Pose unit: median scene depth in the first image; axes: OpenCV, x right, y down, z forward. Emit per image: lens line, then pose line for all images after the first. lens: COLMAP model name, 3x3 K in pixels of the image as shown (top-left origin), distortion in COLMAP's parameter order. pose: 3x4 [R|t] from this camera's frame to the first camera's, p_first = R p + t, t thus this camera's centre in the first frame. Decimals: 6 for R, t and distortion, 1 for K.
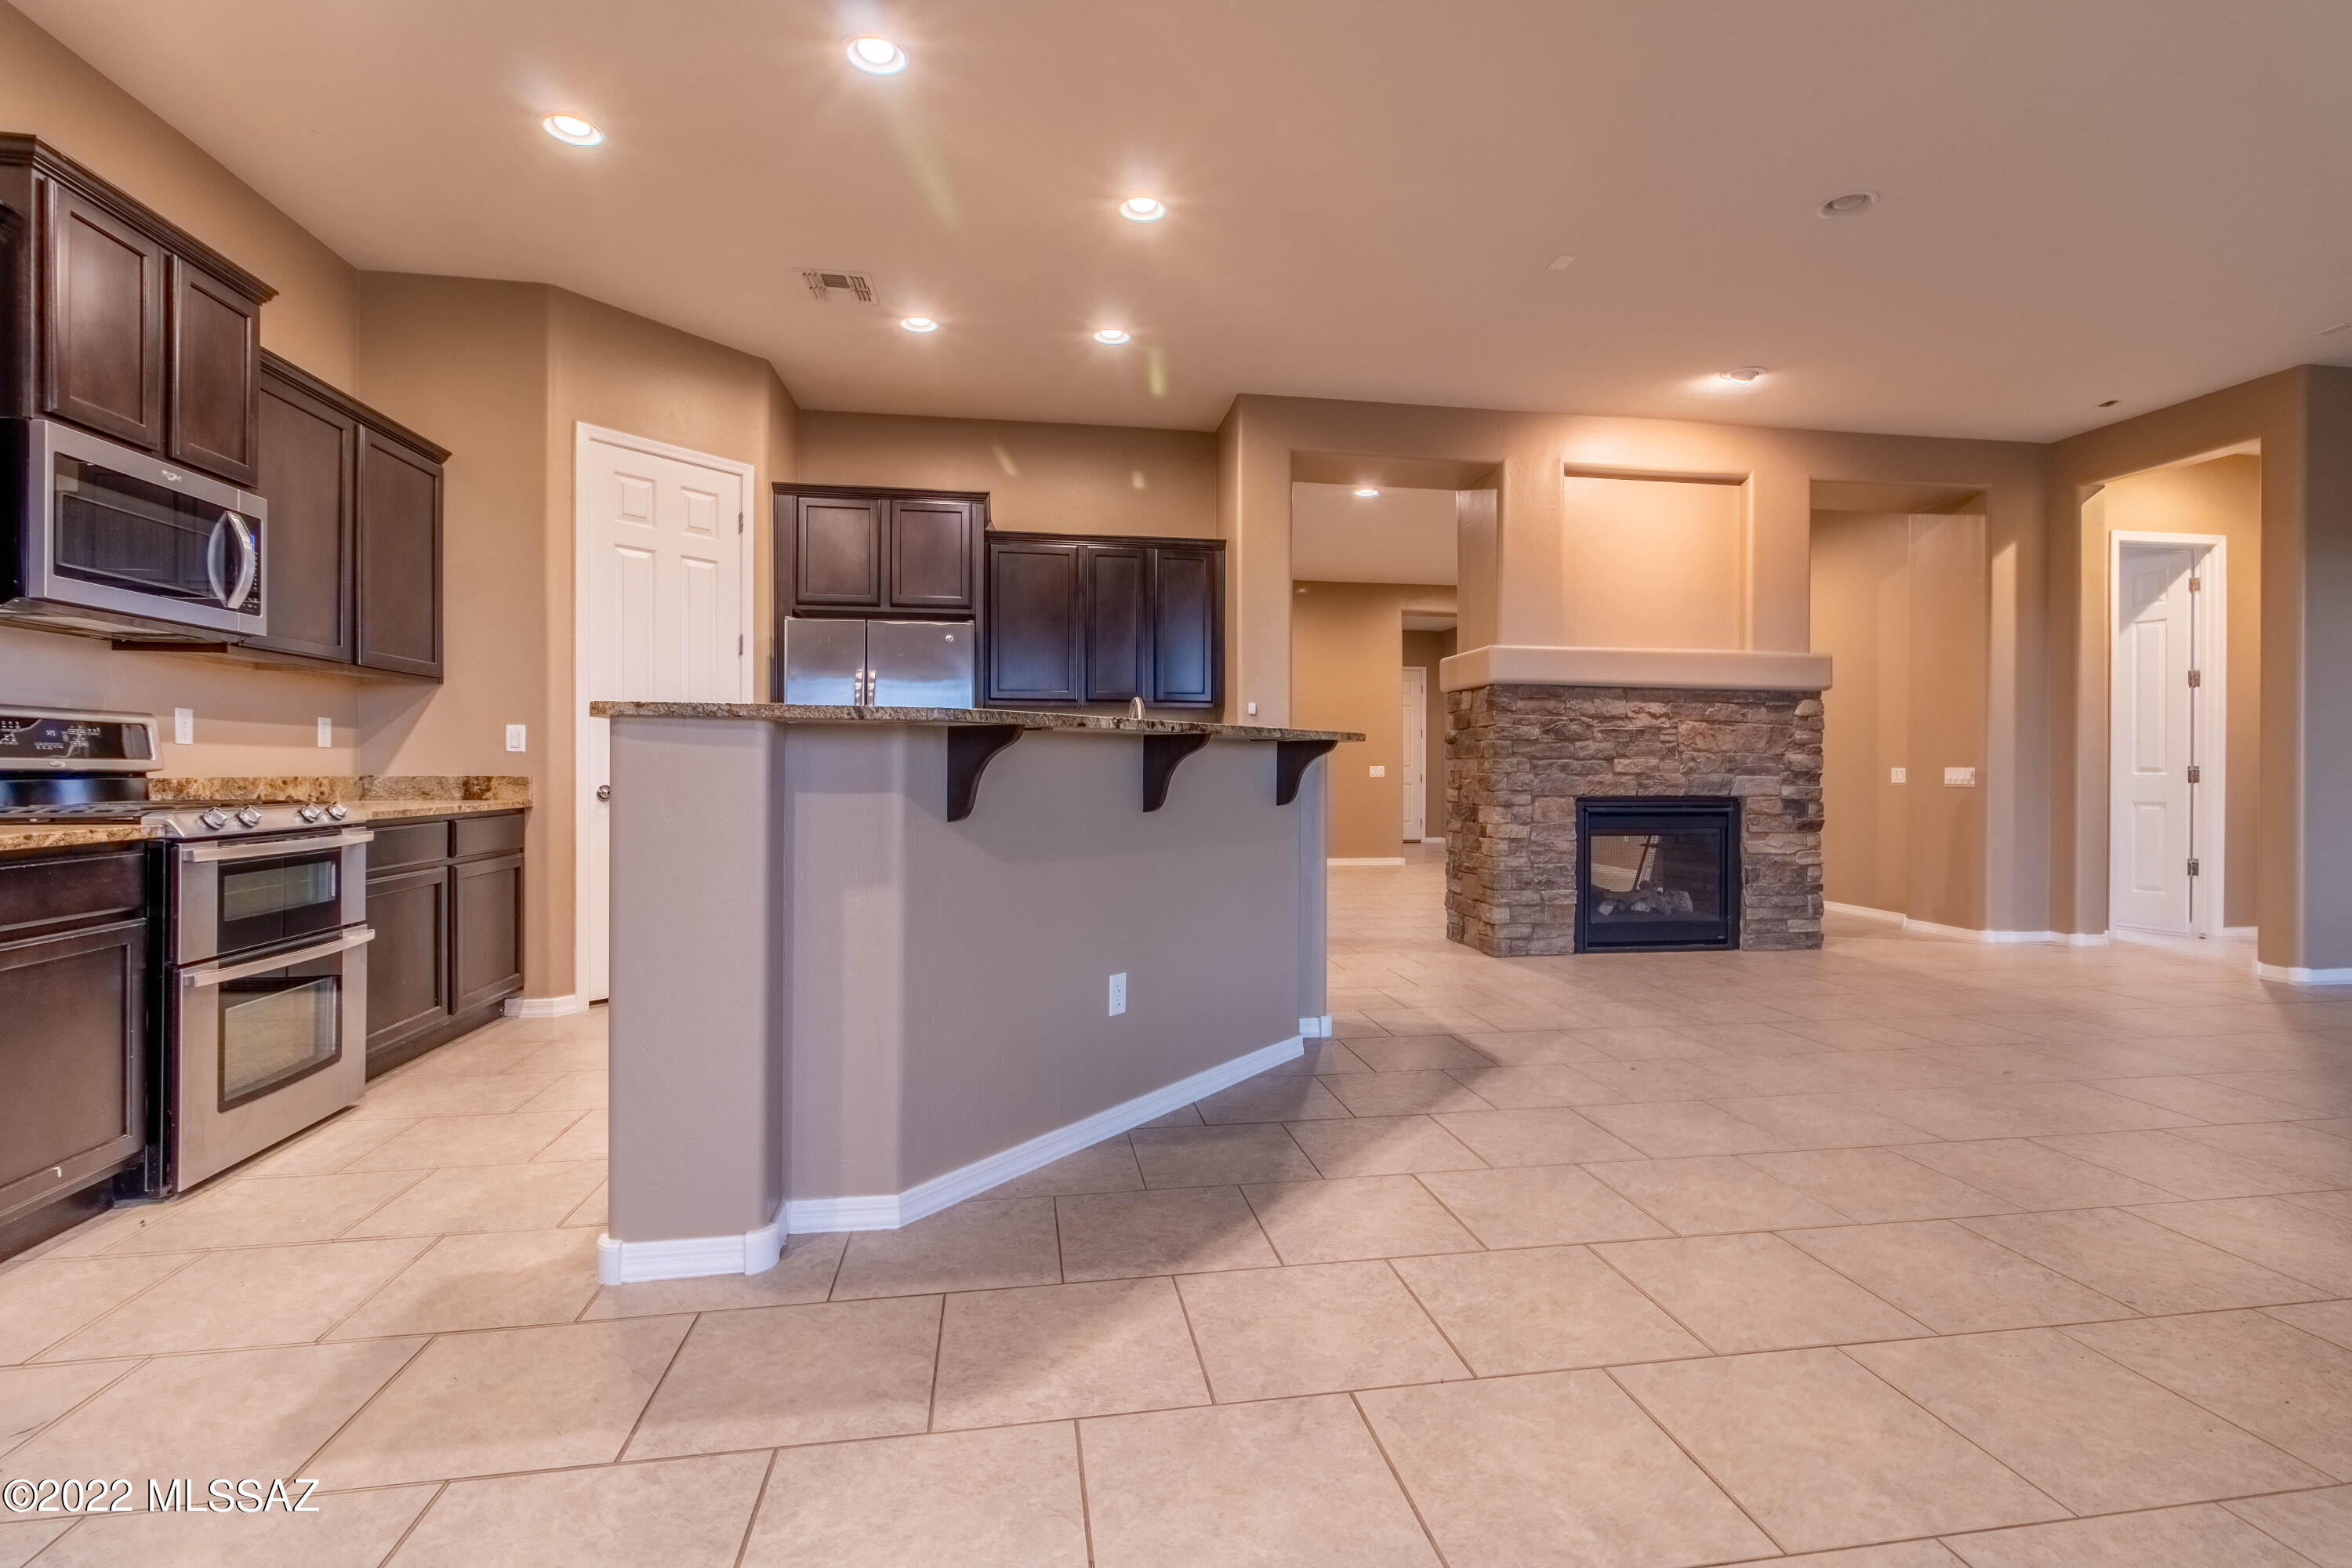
lens RADIAL K [[1075.2, 0, 1186.8], [0, 1075.2, 777.1], [0, 0, 1]] dist [0.004461, 0.000540]
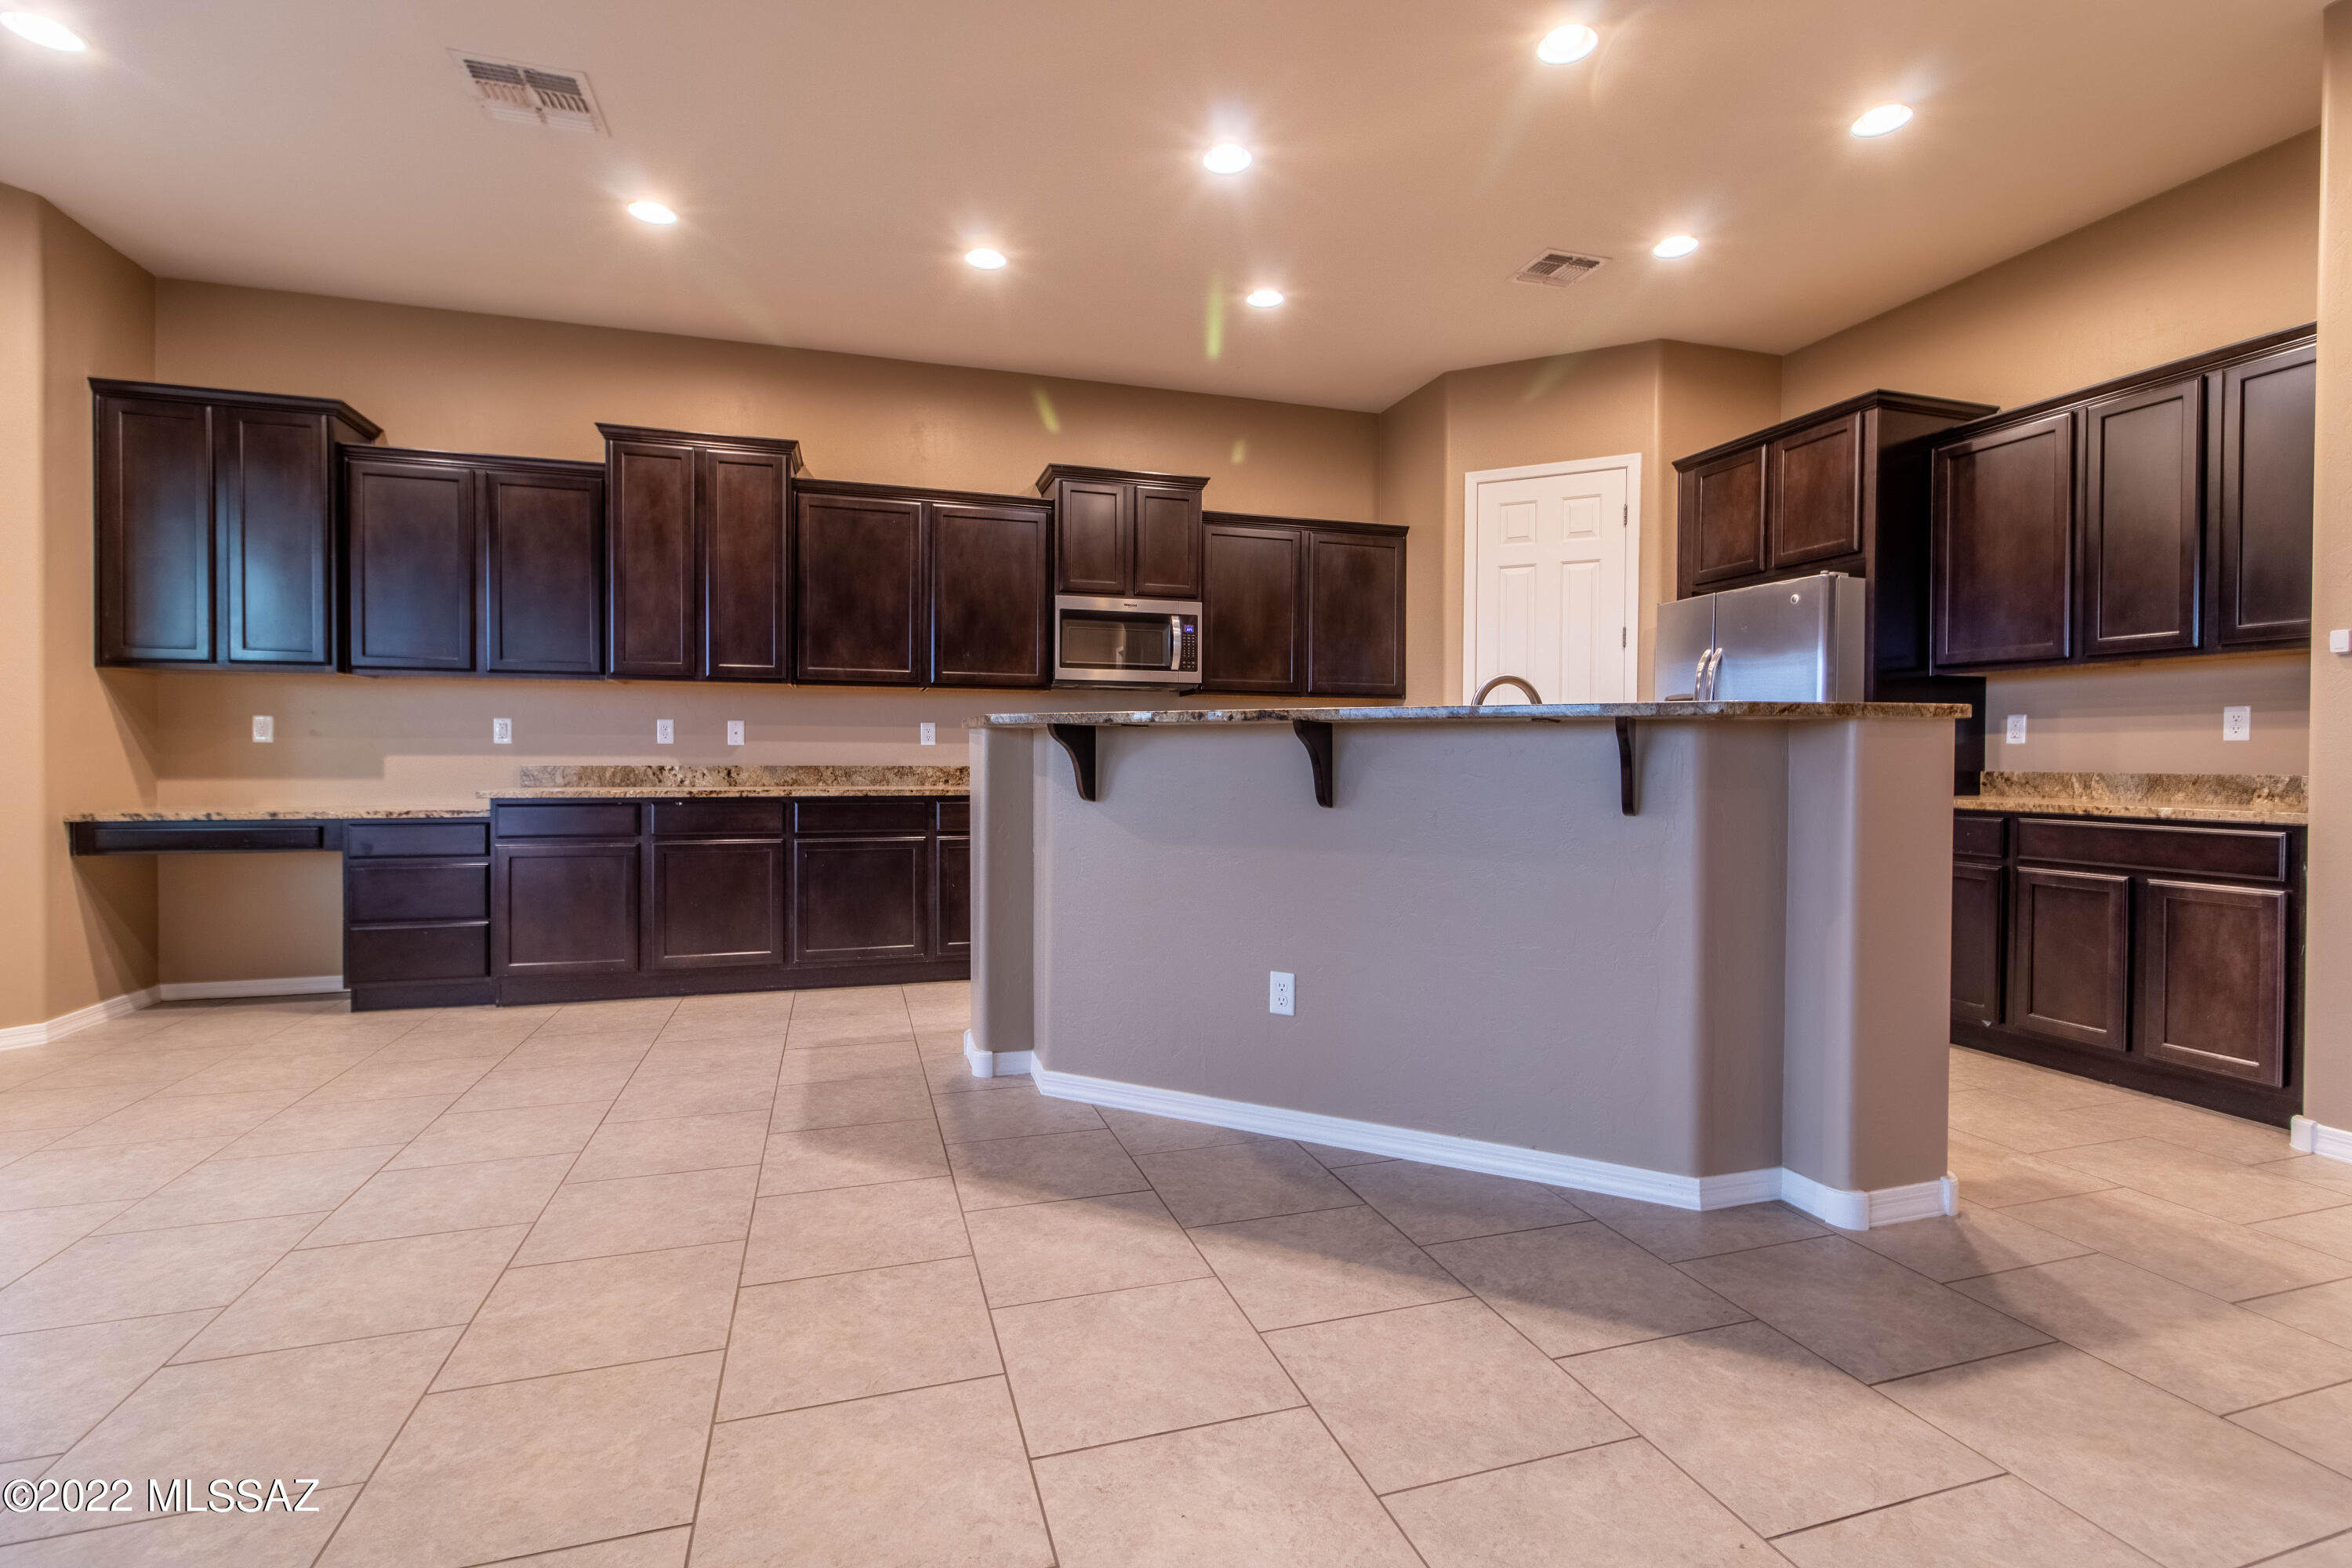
lens RADIAL K [[1075.2, 0, 1186.6], [0, 1075.2, 770.8], [0, 0, 1]] dist [0.004461, 0.000540]
pose [[0.147166, 0.007940, -0.989080, 1.041800], [-0.009163, 0.999936, 0.006664, -0.003512], [0.989069, 0.008082, 0.147230, 0.919027]]
